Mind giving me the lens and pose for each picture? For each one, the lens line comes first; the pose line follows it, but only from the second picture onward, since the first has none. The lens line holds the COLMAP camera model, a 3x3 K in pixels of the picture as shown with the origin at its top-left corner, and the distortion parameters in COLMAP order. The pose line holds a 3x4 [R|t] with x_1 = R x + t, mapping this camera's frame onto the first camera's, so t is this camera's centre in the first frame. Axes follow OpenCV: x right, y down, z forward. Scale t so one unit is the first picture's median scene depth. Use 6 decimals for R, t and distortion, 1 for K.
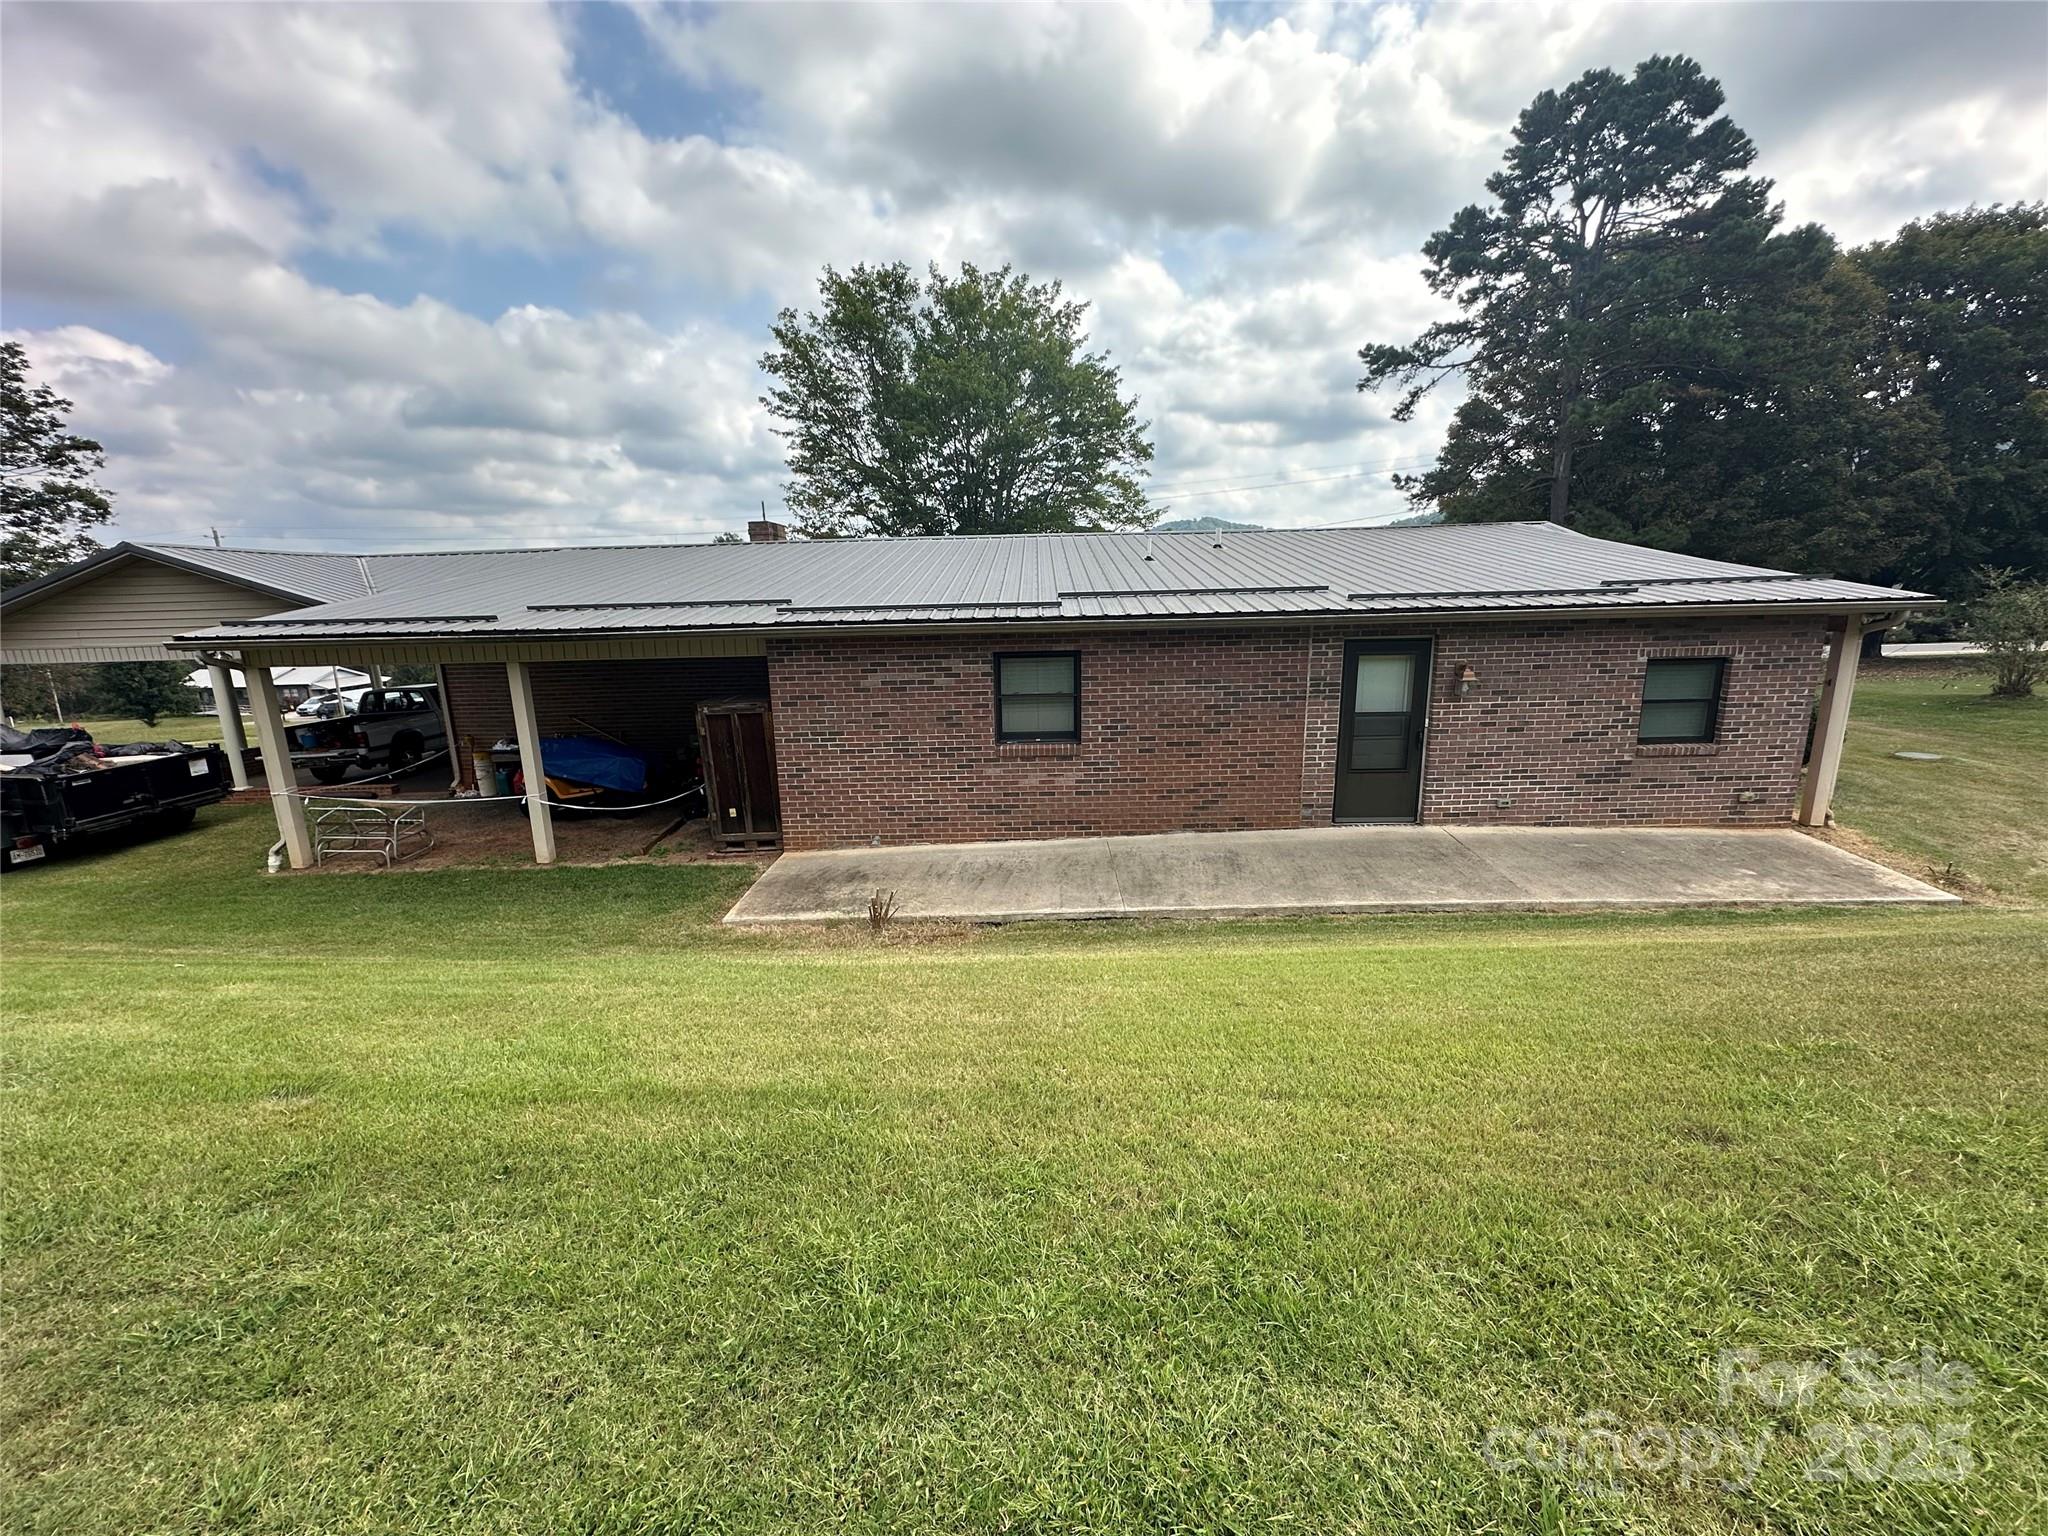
lens RADIAL K [[816.0, 0, 1023.8], [0, 816.0, 765.5], [0, 0, 1]] dist [0.002638, -0.000153]
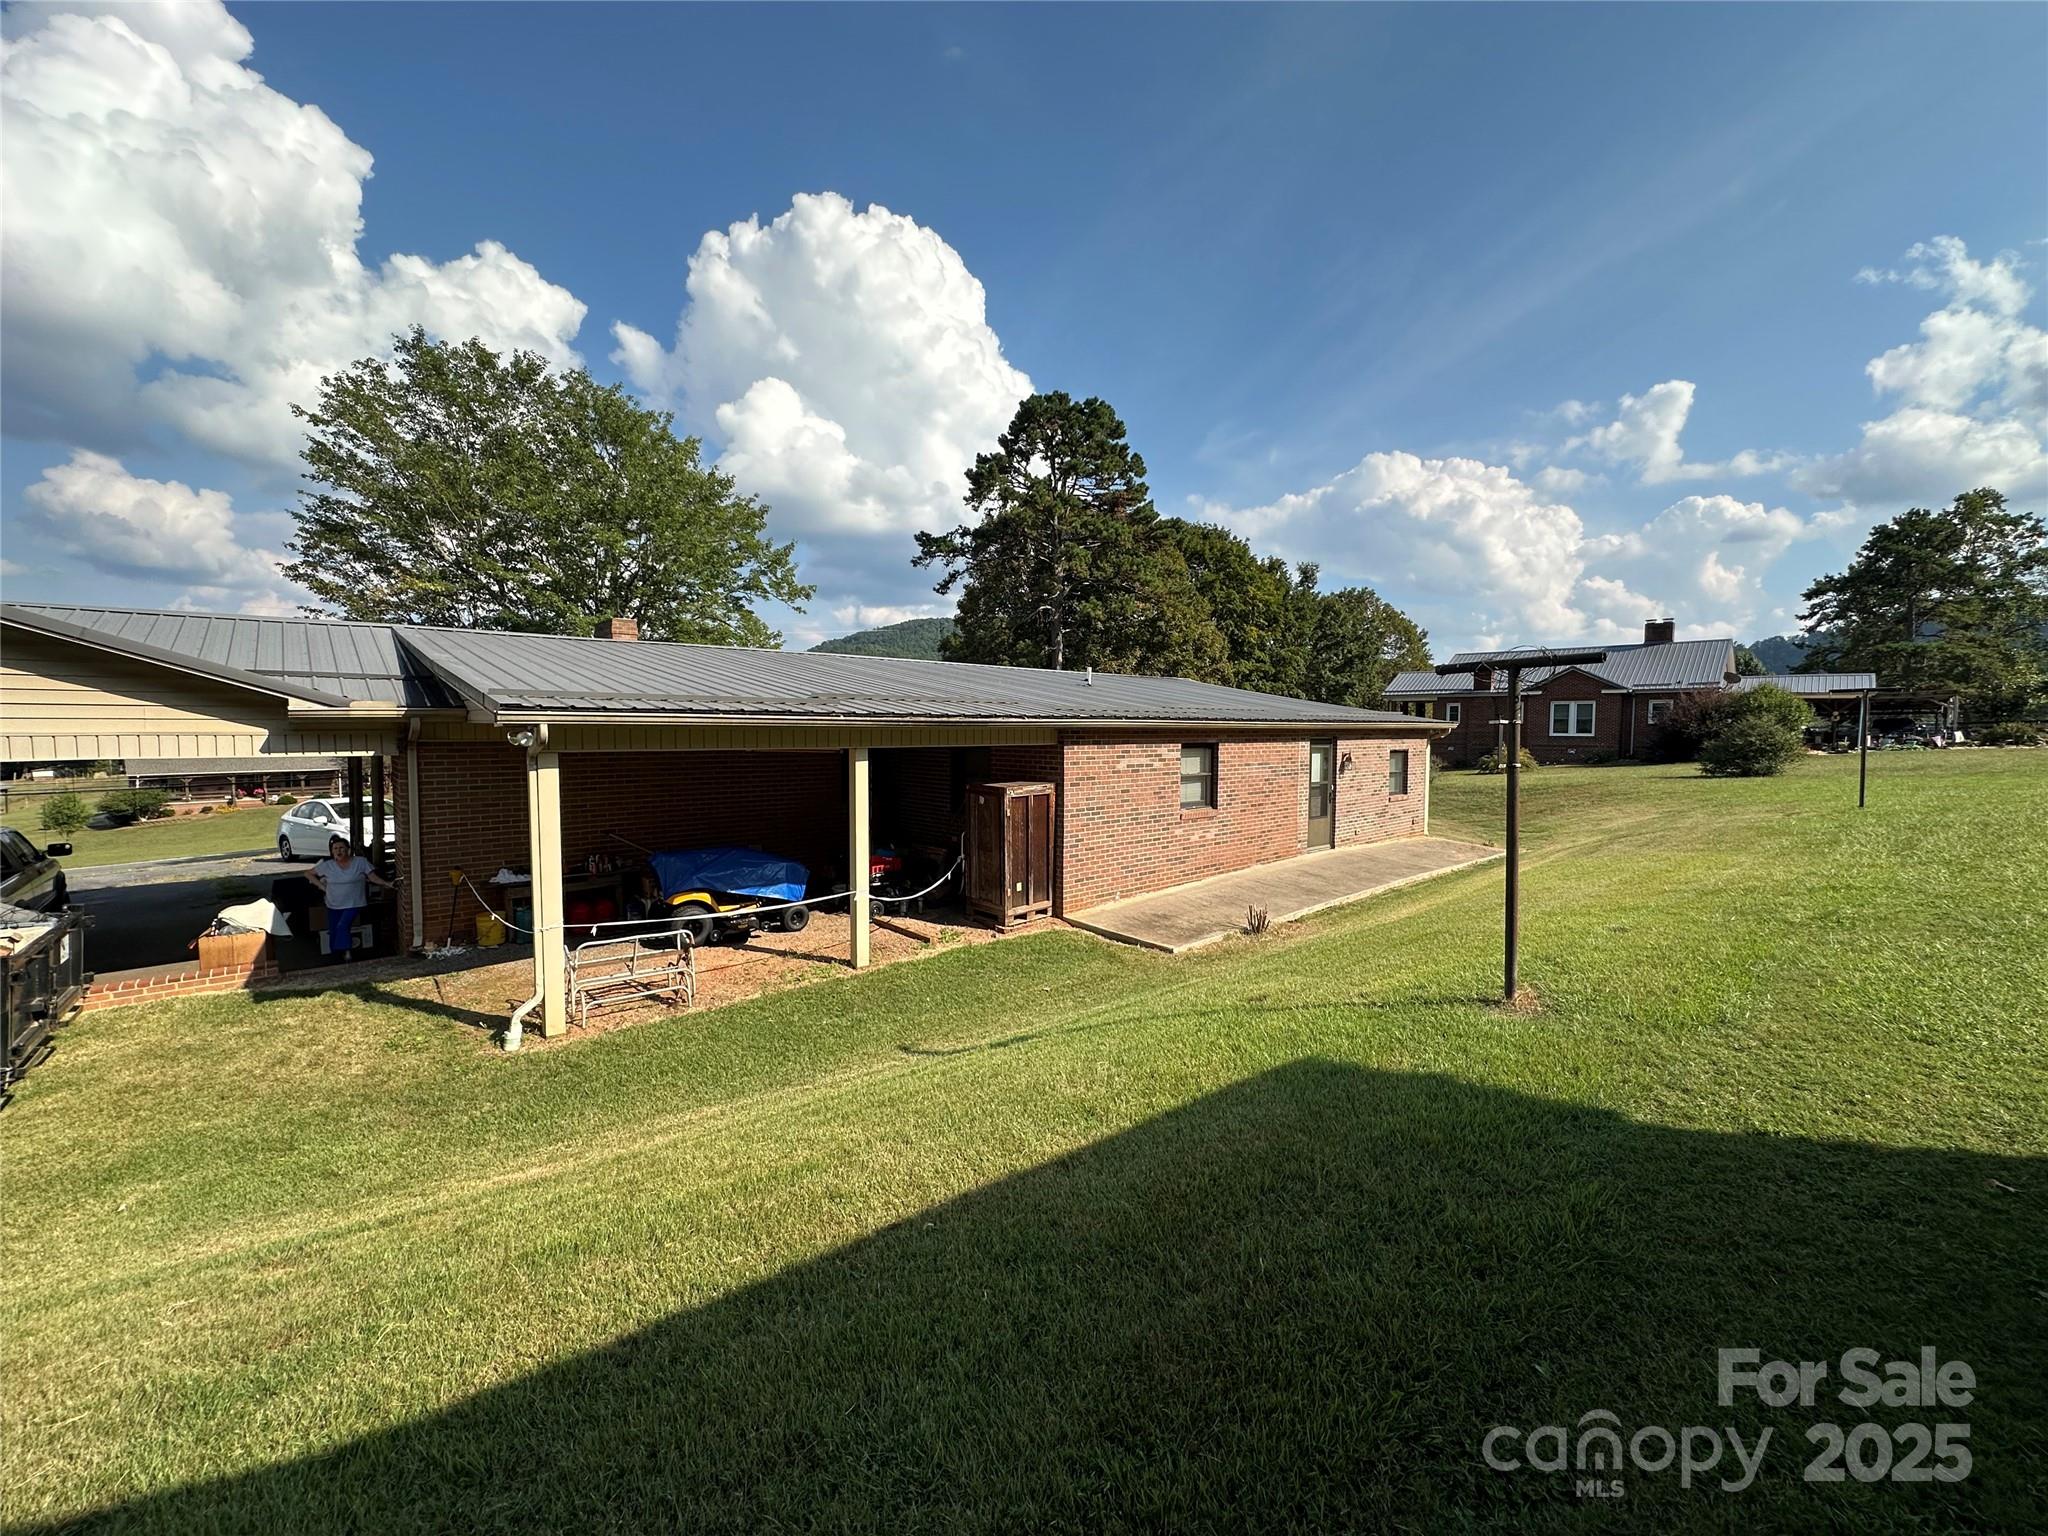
lens RADIAL K [[816.0, 0, 1022.9], [0, 816.0, 772.6], [0, 0, 1]] dist [0.002638, -0.000153]
pose [[0.737285, -0.013687, 0.675443, -1.077906], [0.122811, 0.985852, -0.114078, 0.031566], [-0.664326, 0.167060, 0.728534, 0.169822]]
